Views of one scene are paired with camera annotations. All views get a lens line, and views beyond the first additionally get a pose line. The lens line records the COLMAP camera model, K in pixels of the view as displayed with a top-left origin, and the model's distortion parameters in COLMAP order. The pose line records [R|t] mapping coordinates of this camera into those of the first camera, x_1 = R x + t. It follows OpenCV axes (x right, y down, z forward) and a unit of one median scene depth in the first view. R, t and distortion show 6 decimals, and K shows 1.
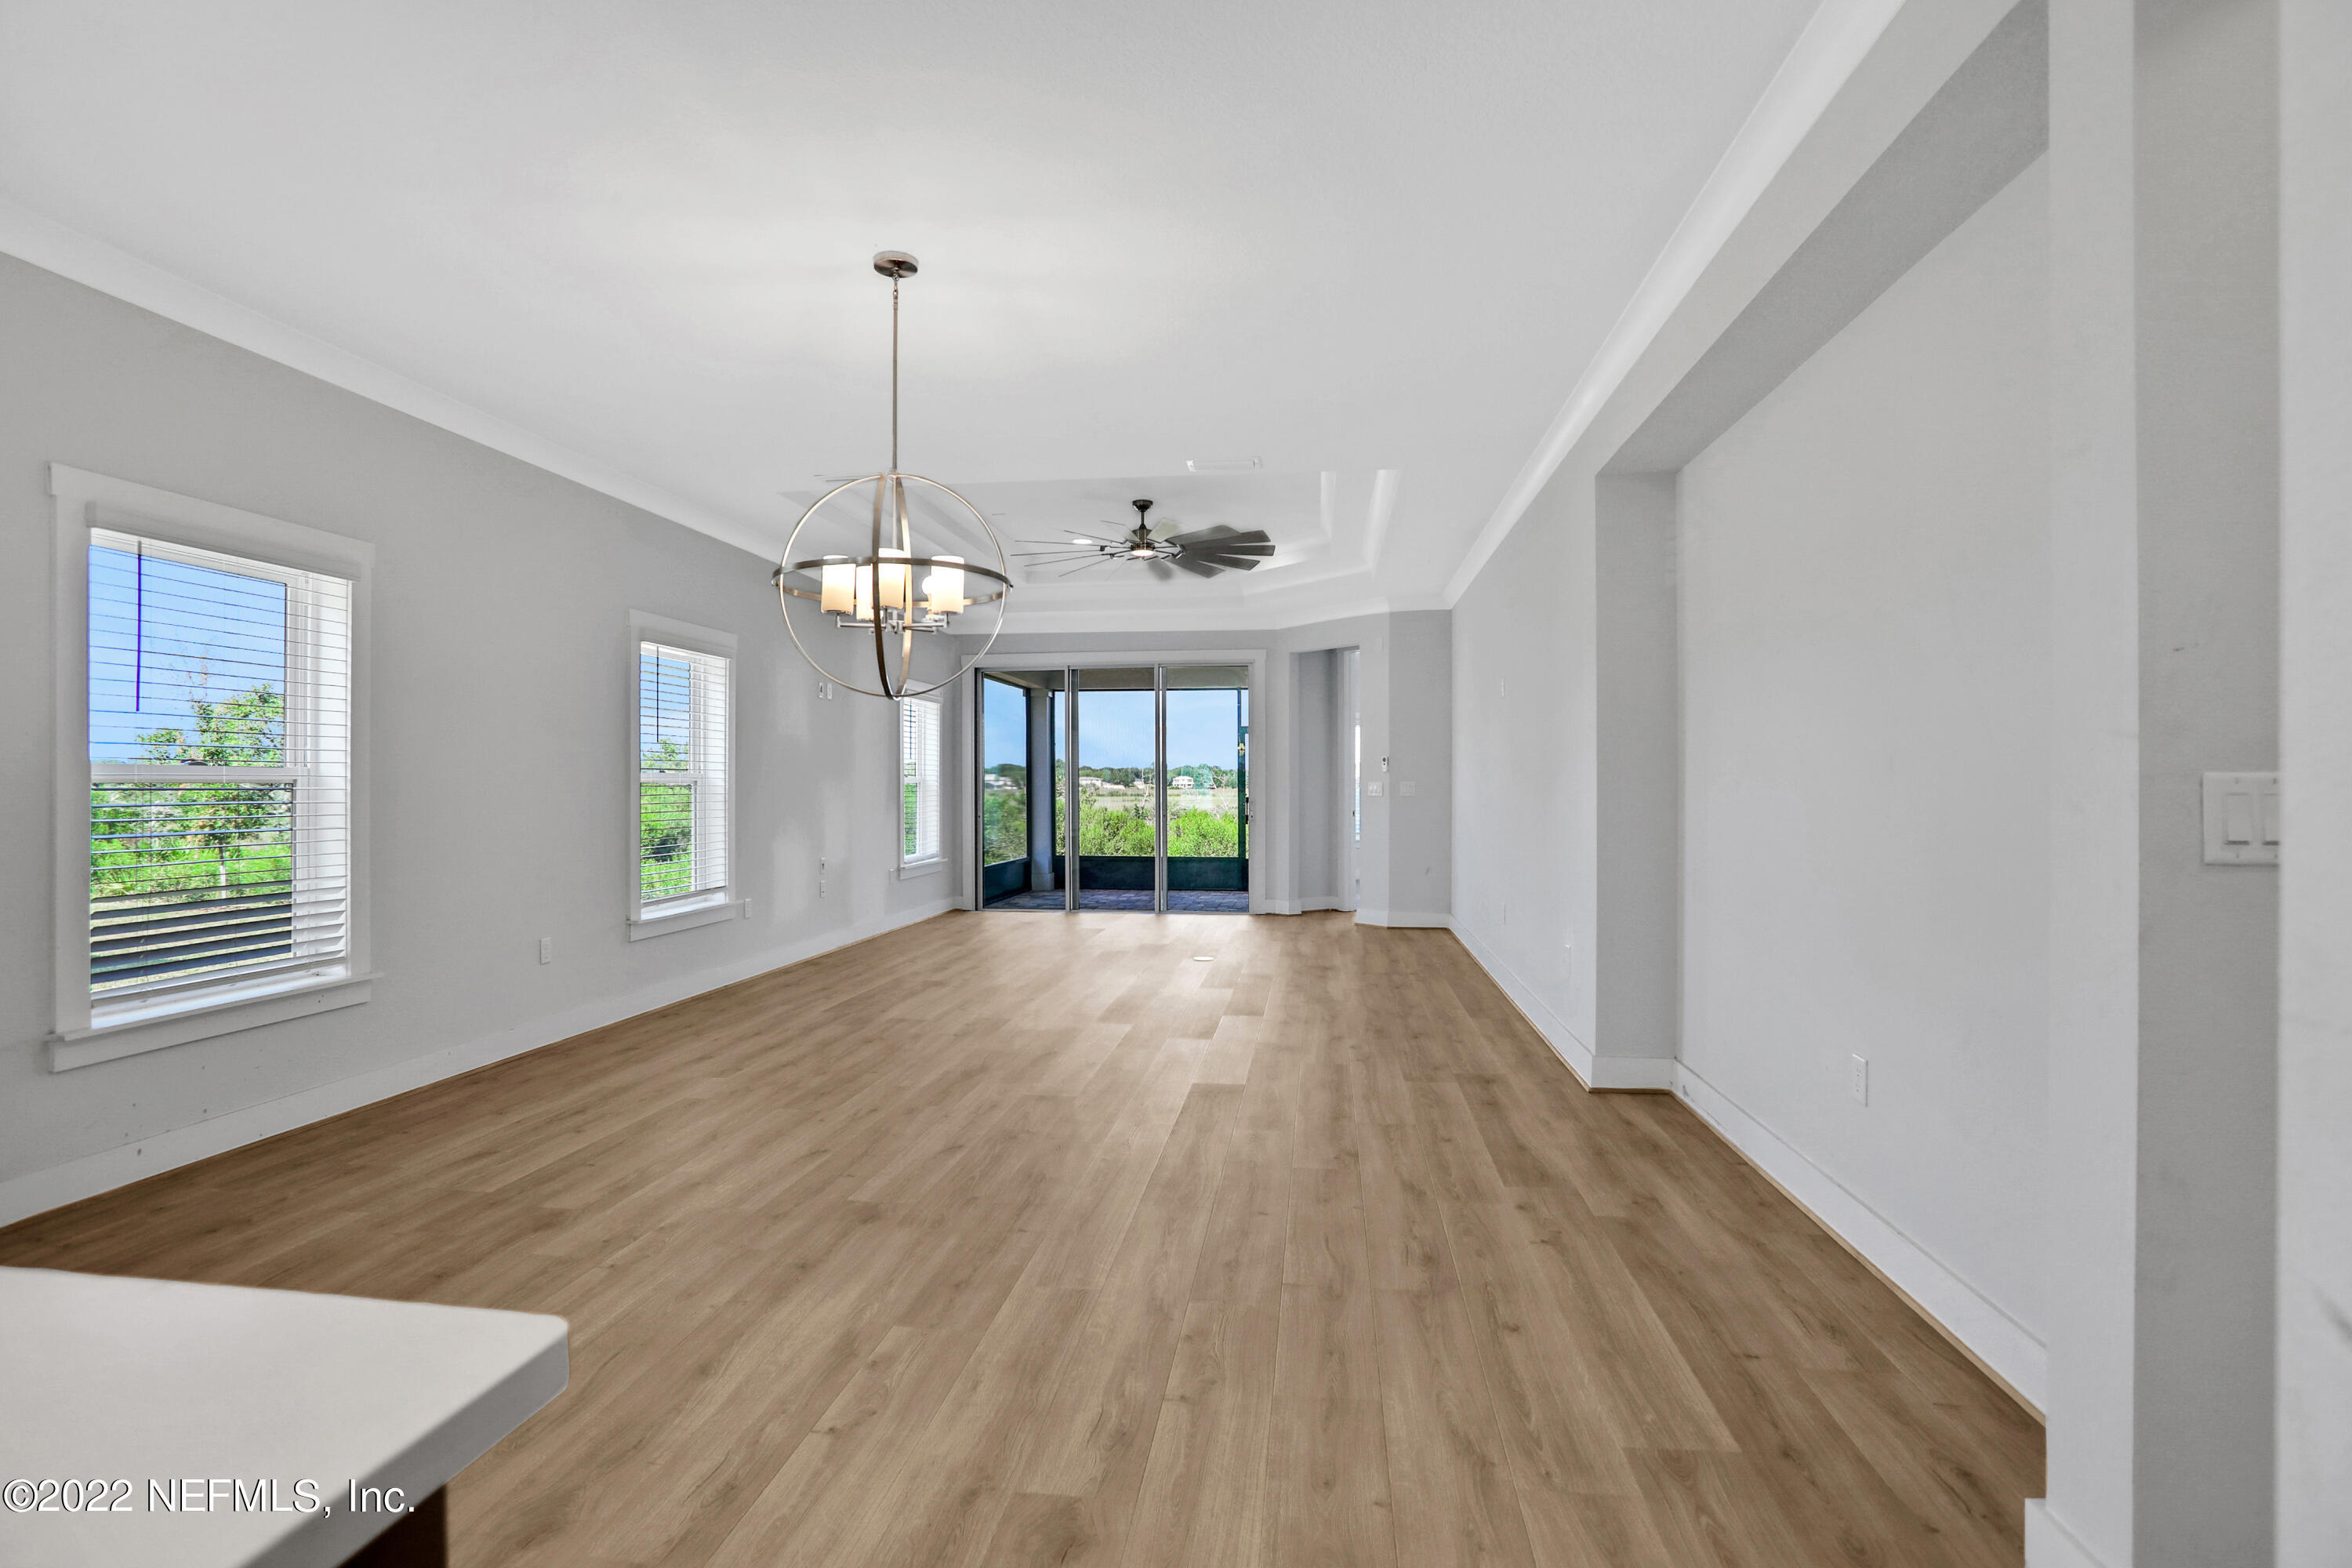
lens RADIAL K [[1163.2, 0, 1157.4], [0, 1163.2, 787.0], [0, 0, 1]] dist [-0.059556, 0.022075]
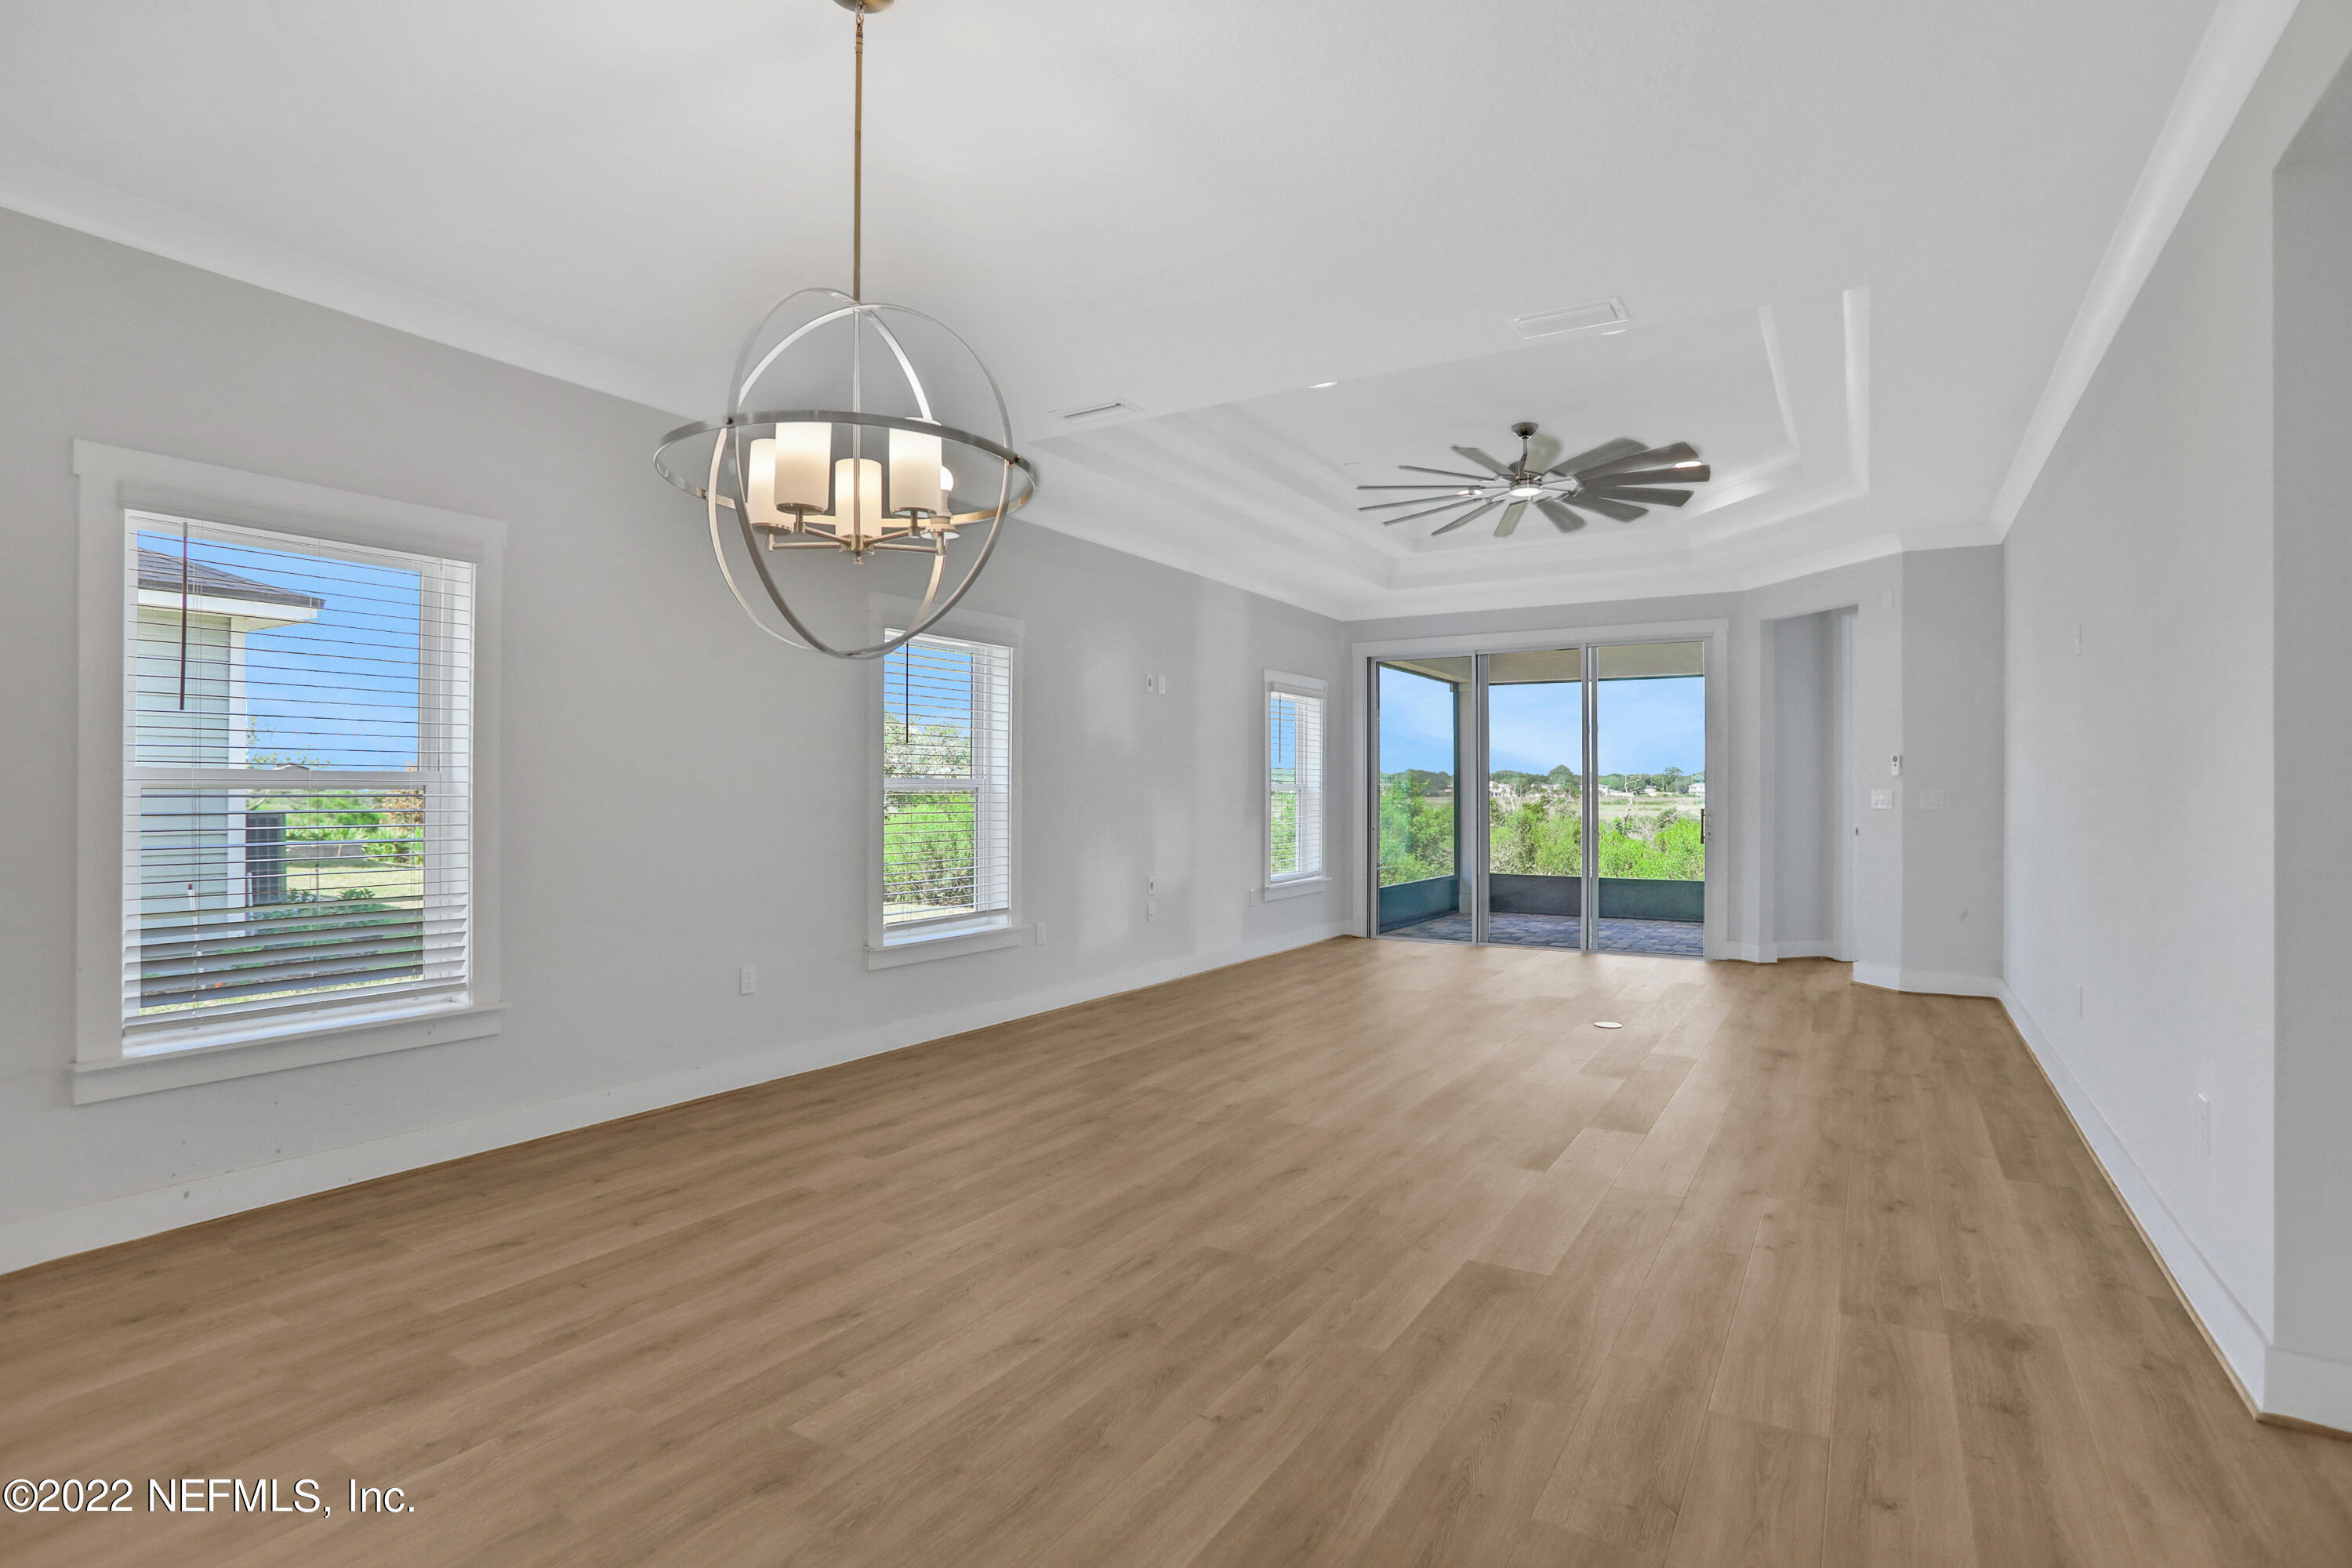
lens RADIAL K [[1163.2, 0, 1164.0], [0, 1163.2, 789.1], [0, 0, 1]] dist [-0.059556, 0.022075]
pose [[0.915789, 0.000210, -0.401660, 0.124772], [-0.002054, 0.999989, -0.004159, -0.000707], [0.401655, 0.004633, 0.915779, 0.333547]]
